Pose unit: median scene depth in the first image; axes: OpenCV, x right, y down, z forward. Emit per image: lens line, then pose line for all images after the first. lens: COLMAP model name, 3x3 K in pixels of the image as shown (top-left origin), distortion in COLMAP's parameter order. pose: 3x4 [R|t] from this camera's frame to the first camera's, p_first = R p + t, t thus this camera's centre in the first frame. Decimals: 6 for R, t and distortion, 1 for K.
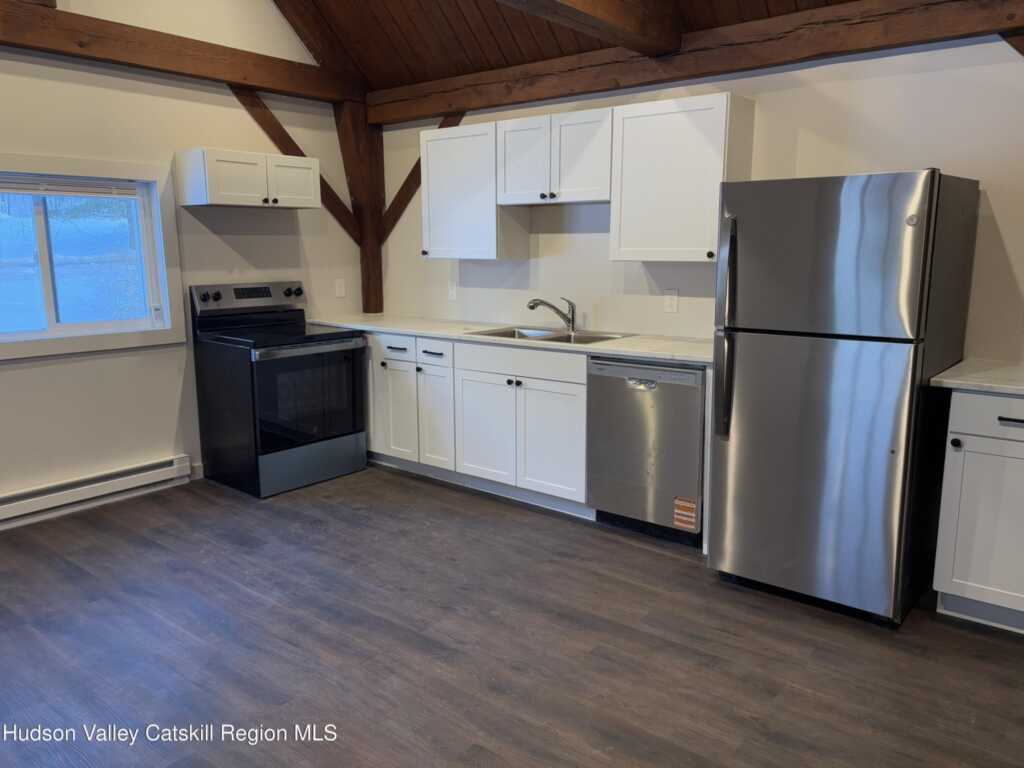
lens RADIAL K [[772.3, 0, 515.6], [0, 772.3, 385.0], [0, 0, 1]] dist [-0.003937, 0.000398]
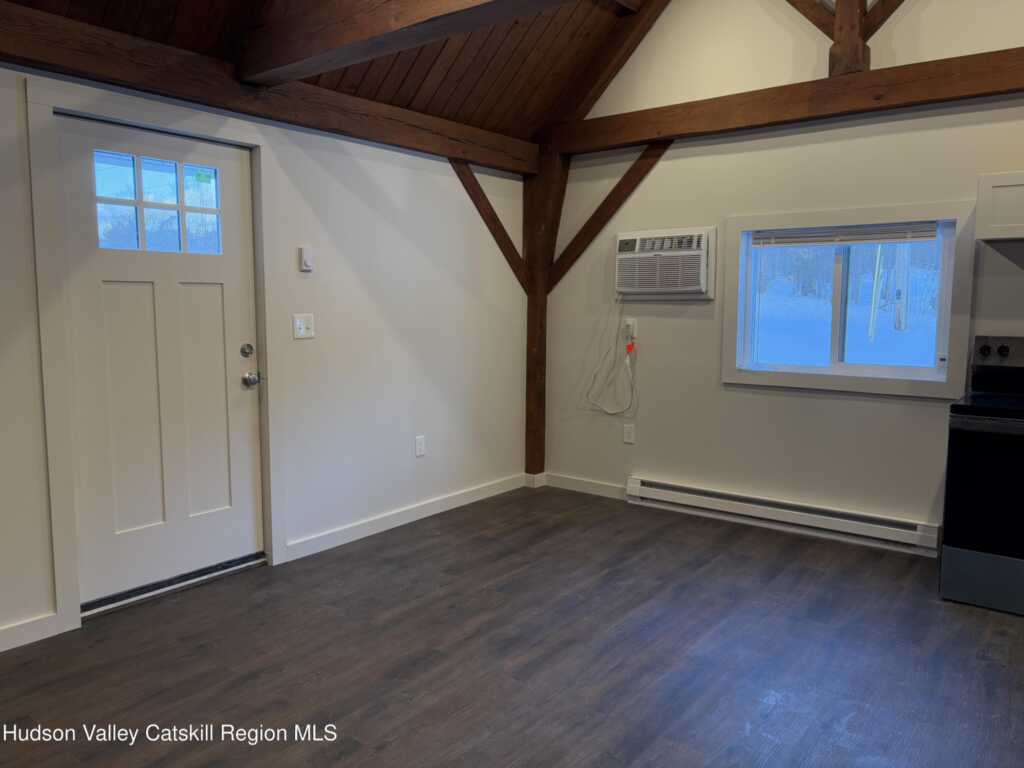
lens RADIAL K [[772.3, 0, 511.1], [0, 772.3, 387.9], [0, 0, 1]] dist [-0.003937, 0.000398]
pose [[0.001218, 0.116132, -0.993233, 0.492693], [-0.173456, 0.978202, 0.114162, -0.091069], [0.984841, 0.172144, 0.021335, 0.544180]]
